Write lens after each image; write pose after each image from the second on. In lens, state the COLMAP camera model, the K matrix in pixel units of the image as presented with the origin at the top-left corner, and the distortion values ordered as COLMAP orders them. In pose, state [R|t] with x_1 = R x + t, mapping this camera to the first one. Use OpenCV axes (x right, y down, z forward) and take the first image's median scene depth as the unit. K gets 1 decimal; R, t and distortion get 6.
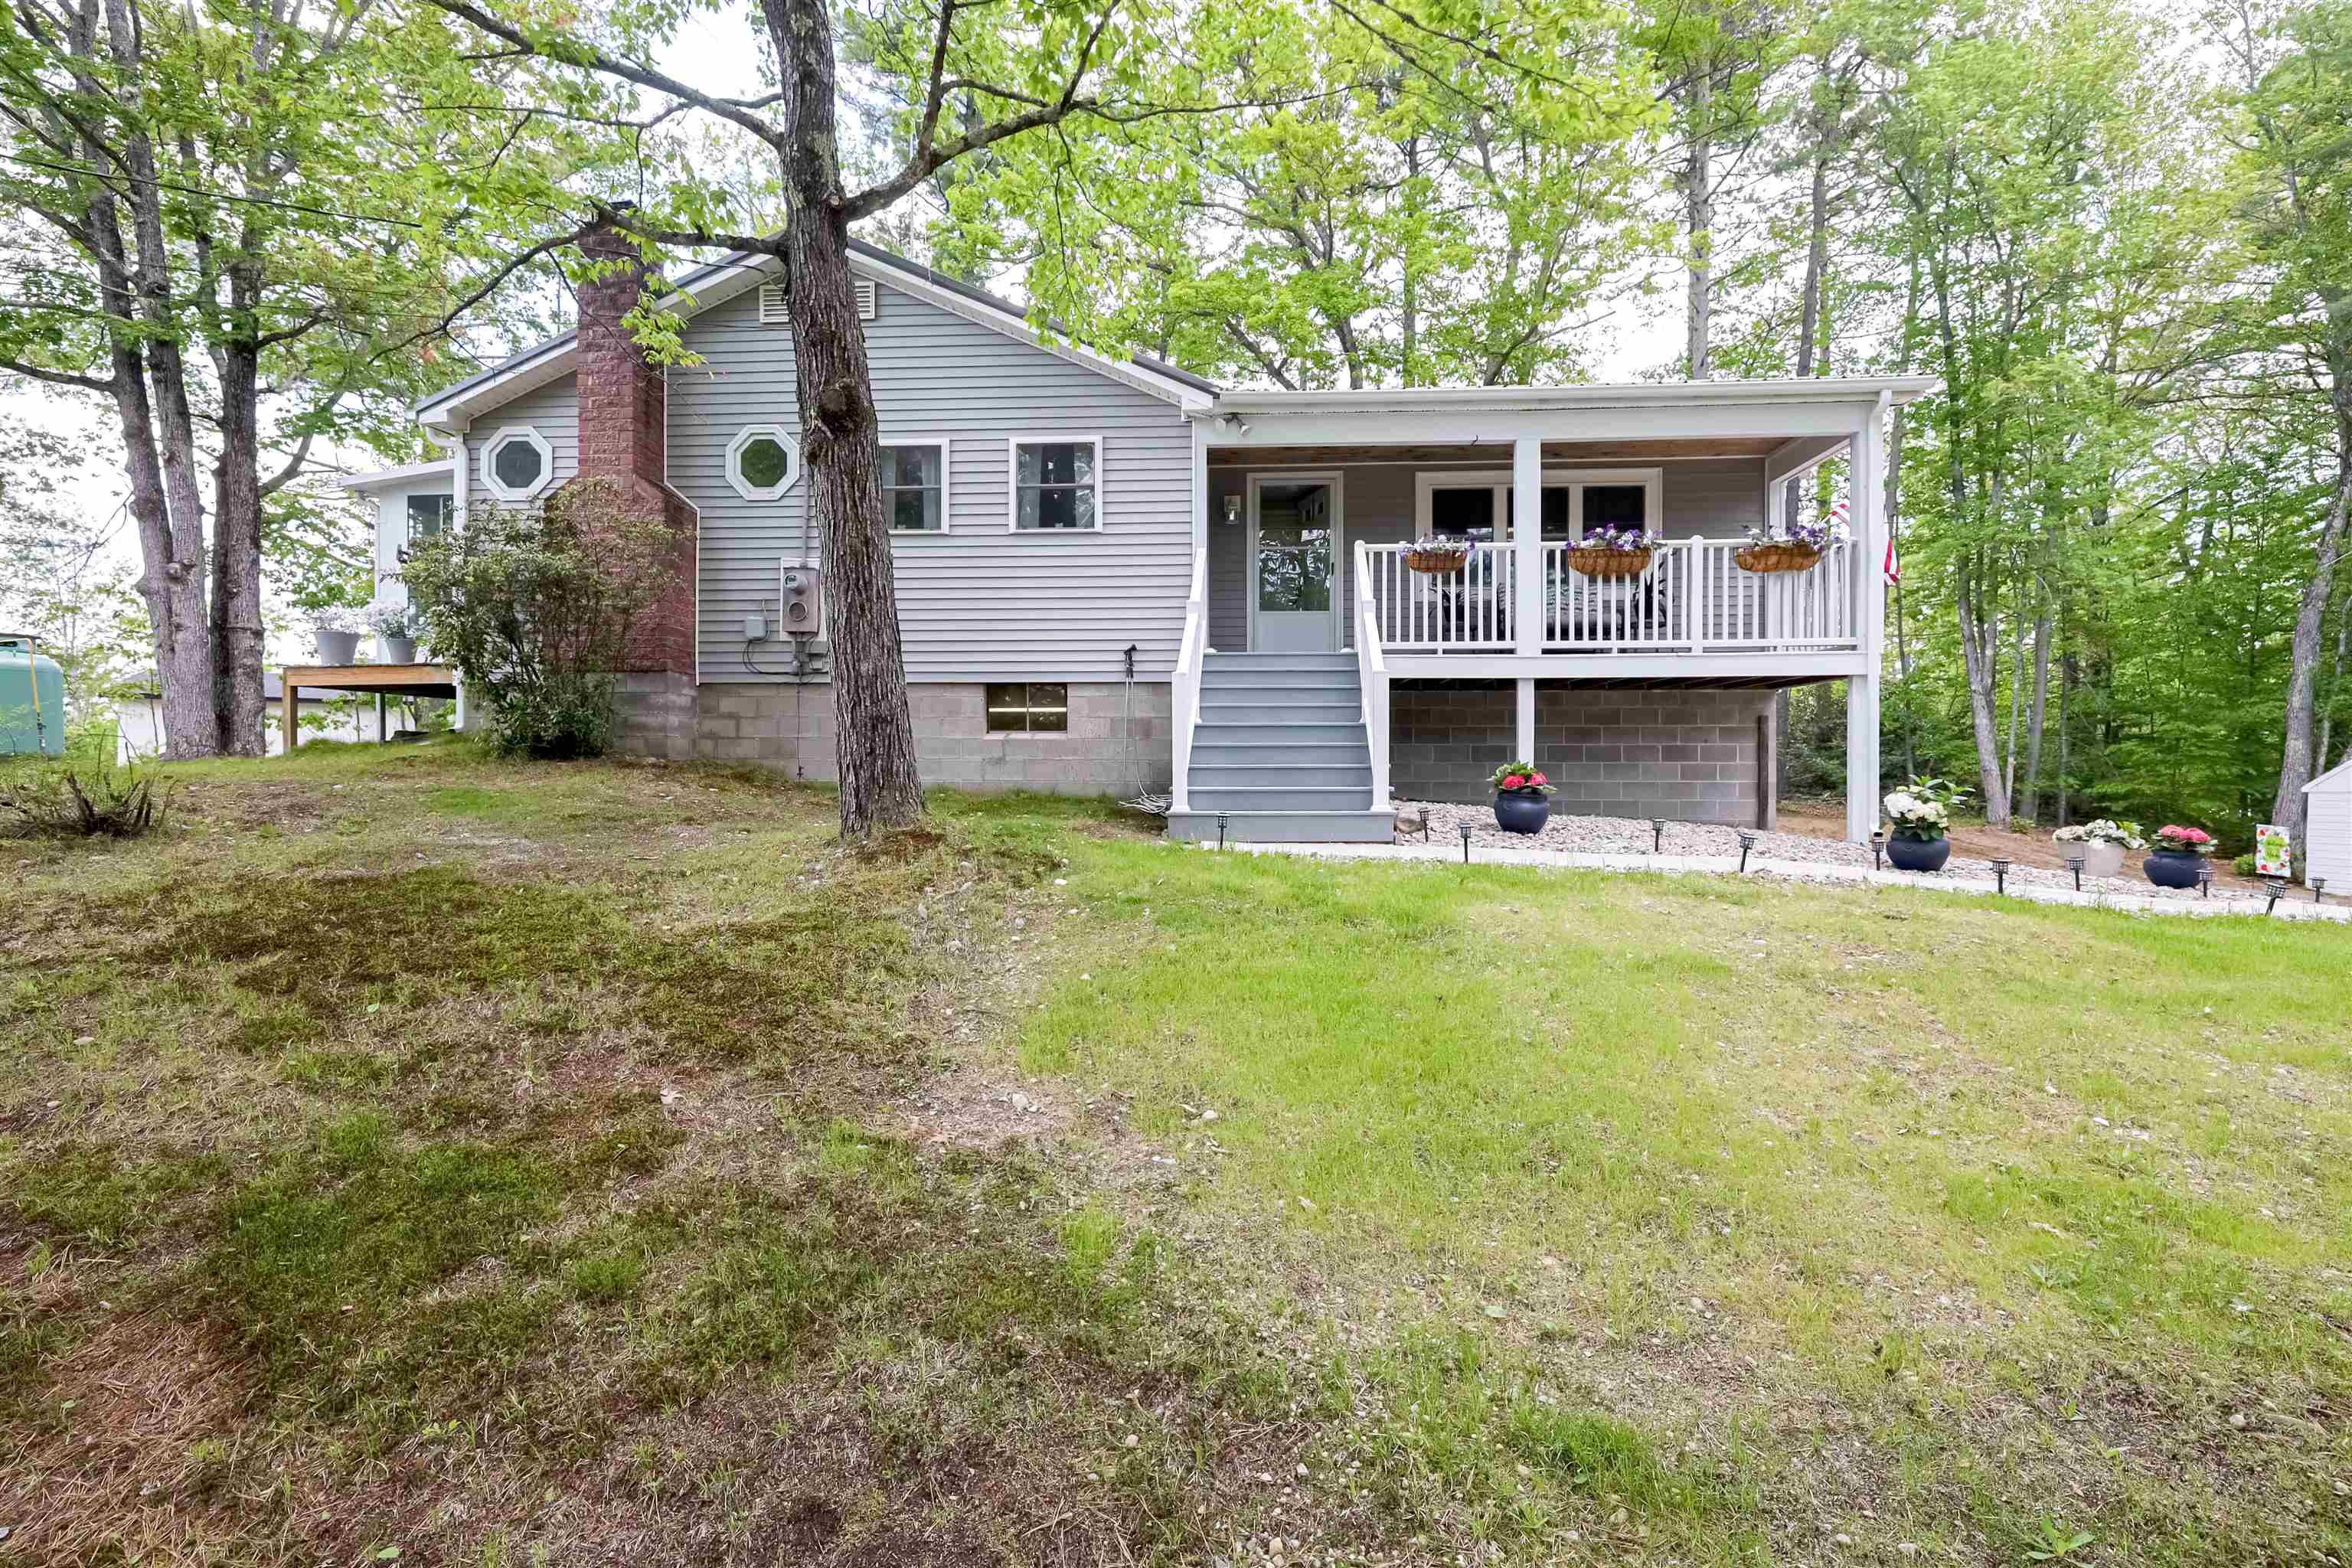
lens RADIAL K [[1060.2, 0, 1177.2], [0, 1060.2, 775.0], [0, 0, 1]] dist [-0.001970, -0.000692]
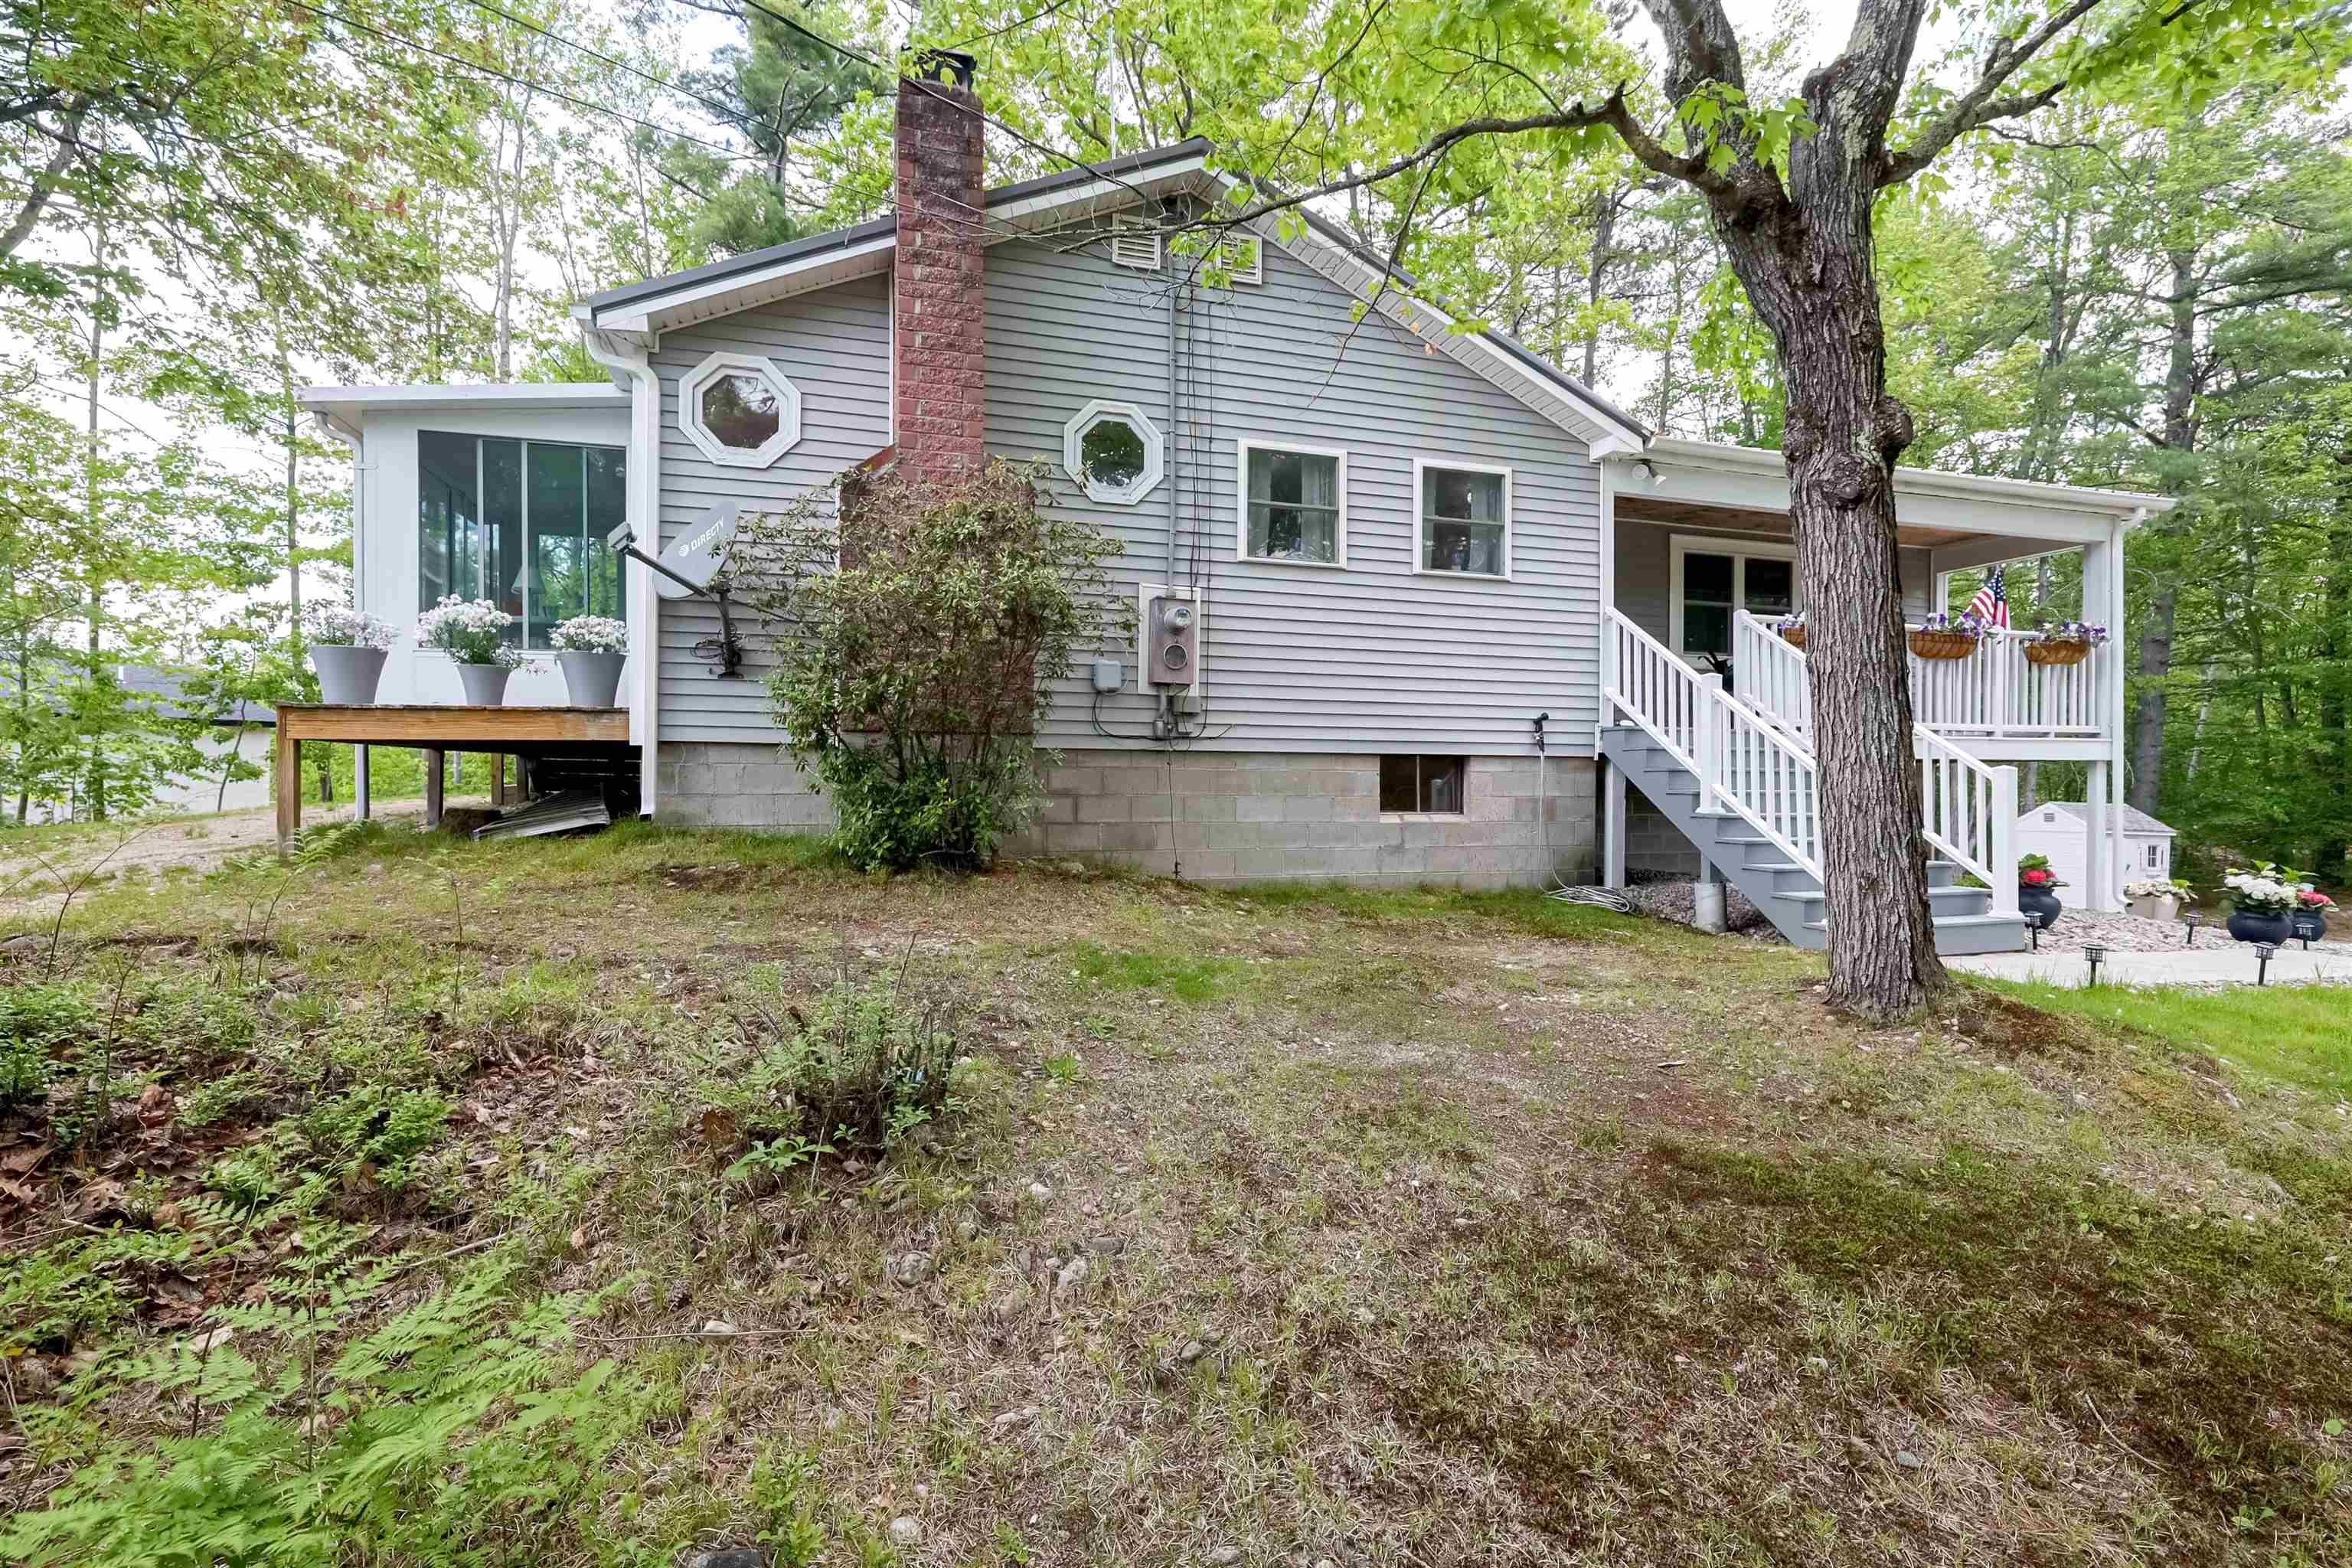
lens RADIAL K [[1060.2, 0, 1169.6], [0, 1060.2, 773.8], [0, 0, 1]] dist [-0.001970, -0.000692]
pose [[0.932809, 0.003402, 0.360356, -0.630208], [-0.005549, 0.999972, 0.004925, -0.074703], [-0.360329, -0.006594, 0.932802, 0.295778]]
